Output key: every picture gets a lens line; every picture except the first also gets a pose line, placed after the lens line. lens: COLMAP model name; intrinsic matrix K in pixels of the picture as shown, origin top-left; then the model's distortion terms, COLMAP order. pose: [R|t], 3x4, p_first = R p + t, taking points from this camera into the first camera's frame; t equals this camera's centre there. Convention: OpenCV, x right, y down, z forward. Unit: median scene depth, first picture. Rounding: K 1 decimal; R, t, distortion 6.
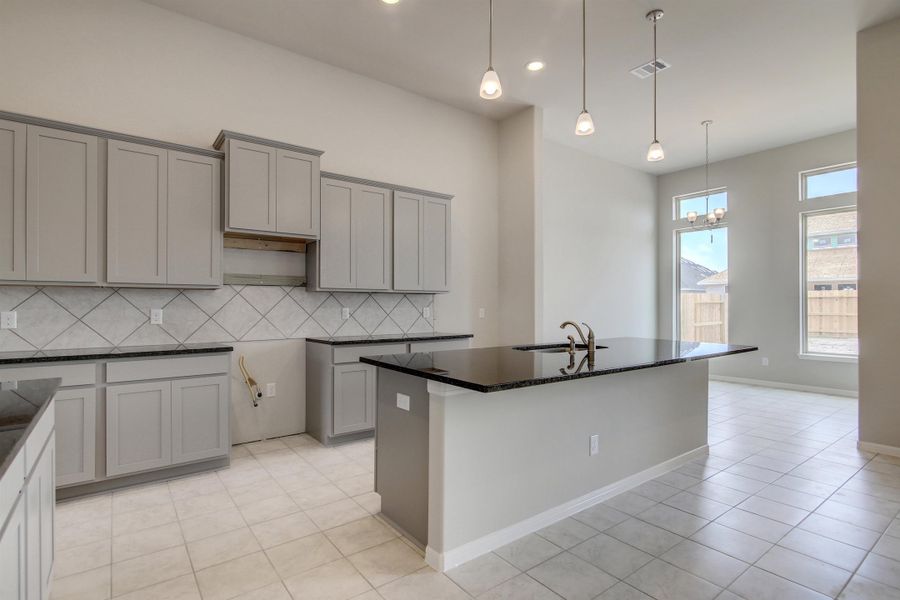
lens RADIAL K [[437.8, 0, 445.4], [0, 437.8, 302.5], [0, 0, 1]] dist [0.001867, 0.000066]
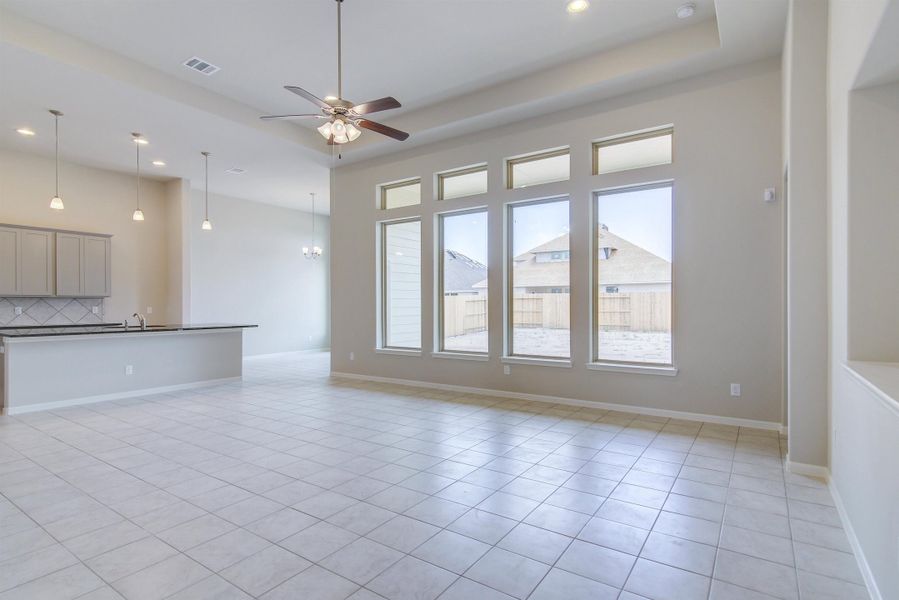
lens RADIAL K [[445.8, 0, 449.5], [0, 445.8, 300.0], [0, 0, 1]] dist [0.001876, 0.000187]
pose [[0.940687, 0.000838, 0.339275, 0.731345], [0.000572, 0.999992, -0.004054, -0.005891], [-0.339275, 0.004008, 0.940679, -1.084797]]
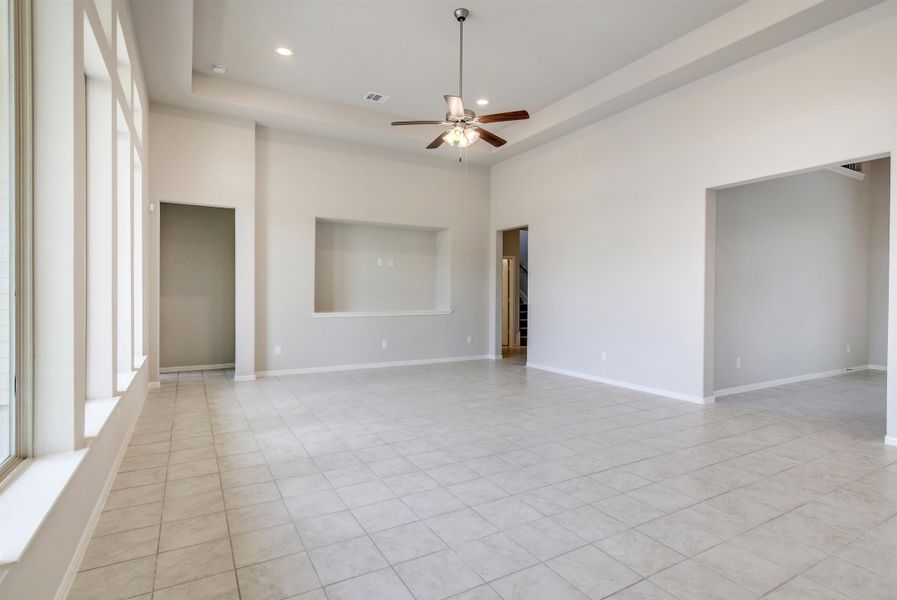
lens RADIAL K [[442.9, 0, 458.0], [0, 442.9, 295.3], [0, 0, 1]] dist [0.004252, 0.001016]
pose [[-0.993299, -0.004161, 0.115495, 0.721031], [-0.004755, 0.999977, -0.004871, 0.010466], [-0.115472, -0.005388, -0.993296, 0.999342]]
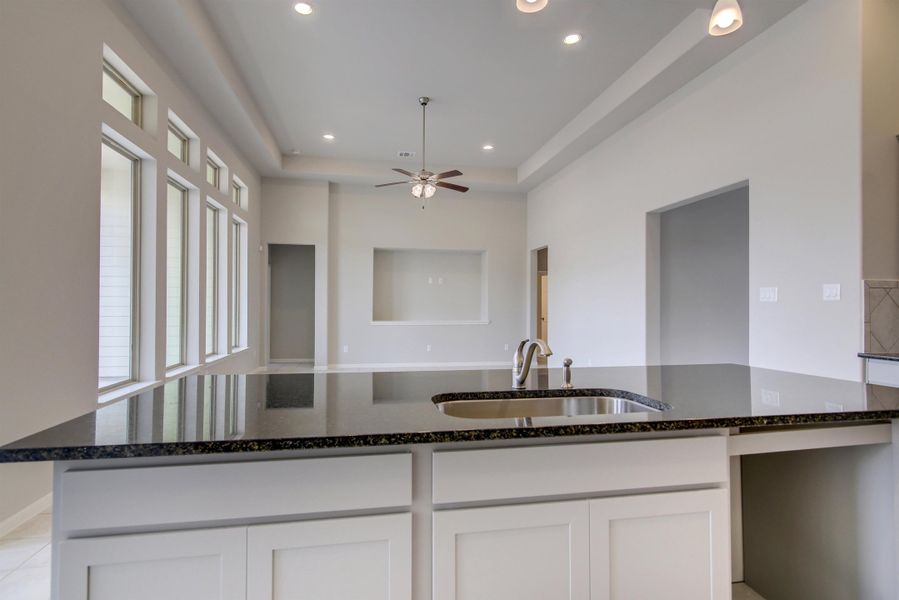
lens RADIAL K [[445.8, 0, 449.5], [0, 445.8, 300.0], [0, 0, 1]] dist [0.001876, 0.000187]
pose [[-0.894220, 0.001629, 0.447626, 0.098367], [-0.008305, 0.999761, -0.020230, 0.006870], [-0.447551, -0.021808, -0.893992, 1.194475]]
